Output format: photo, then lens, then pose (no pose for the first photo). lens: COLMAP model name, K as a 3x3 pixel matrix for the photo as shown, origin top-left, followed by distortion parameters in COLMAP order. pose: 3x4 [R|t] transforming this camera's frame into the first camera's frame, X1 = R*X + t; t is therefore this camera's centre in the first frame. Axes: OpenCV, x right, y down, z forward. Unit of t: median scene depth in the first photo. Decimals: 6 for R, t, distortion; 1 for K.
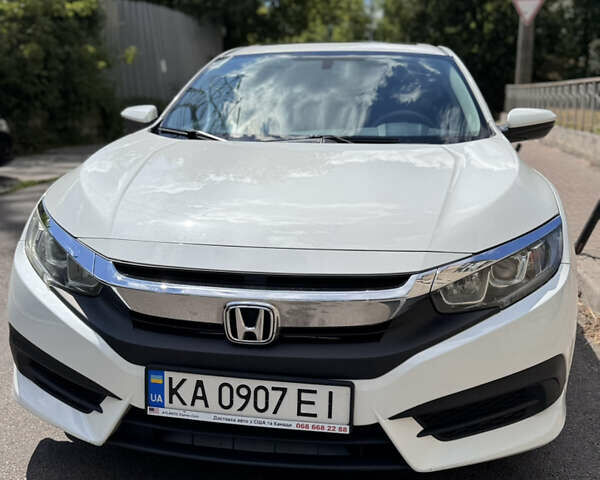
lens RADIAL K [[614.9, 0, 300.0], [0, 614.9, 240.0], [0, 0, 1]] dist [0.204665, -0.401670]
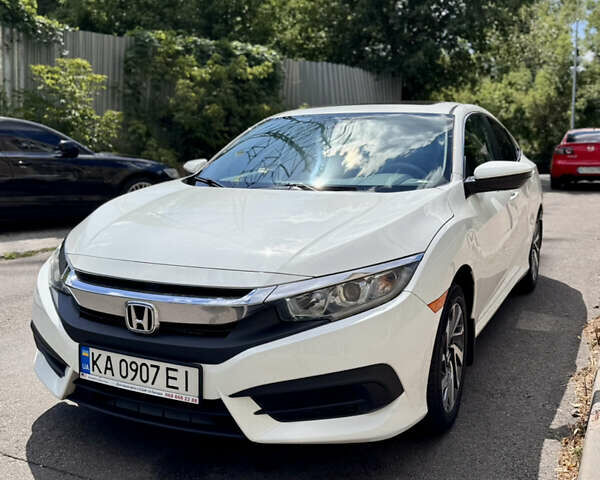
lens RADIAL K [[614.9, 0, 300.0], [0, 614.9, 240.0], [0, 0, 1]] dist [0.204665, -0.401670]
pose [[0.952548, 0.033217, -0.302569, 0.671520], [-0.054755, 0.996512, -0.062978, 0.029378], [0.299422, 0.076556, 0.951044, -0.239680]]
